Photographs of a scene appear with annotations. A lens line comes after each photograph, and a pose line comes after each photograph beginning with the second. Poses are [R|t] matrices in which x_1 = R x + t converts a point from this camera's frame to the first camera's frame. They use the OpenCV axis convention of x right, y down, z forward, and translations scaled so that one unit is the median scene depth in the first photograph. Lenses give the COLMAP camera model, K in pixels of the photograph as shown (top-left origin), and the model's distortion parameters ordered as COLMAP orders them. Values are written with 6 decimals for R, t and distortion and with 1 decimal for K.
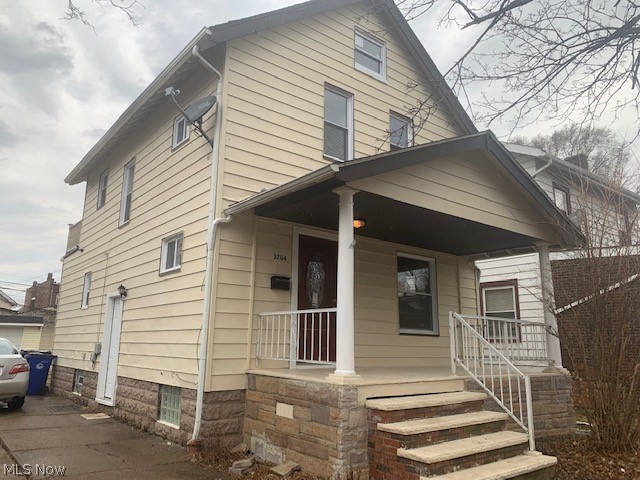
lens RADIAL K [[494.3, 0, 318.4], [0, 494.3, 239.4], [0, 0, 1]] dist [0.016660, -0.017024]
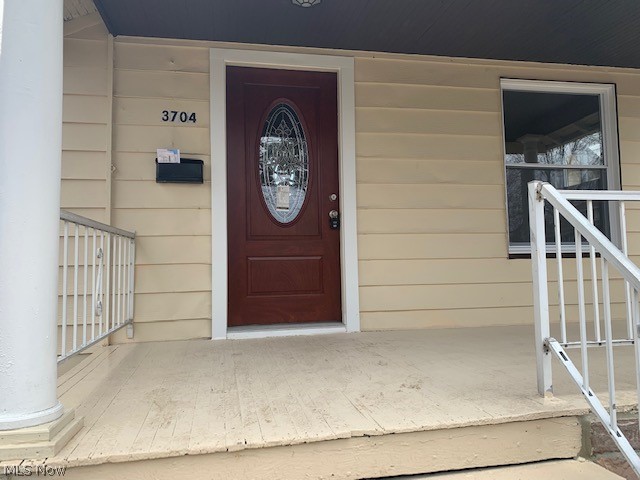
lens RADIAL K [[494.3, 0, 323.8], [0, 494.3, 239.3], [0, 0, 1]] dist [0.016660, -0.017024]
pose [[0.886787, -0.062552, -0.457925, 0.263709], [0.132403, 0.983655, 0.122036, 0.113765], [0.442807, -0.168850, 0.880575, 0.615919]]
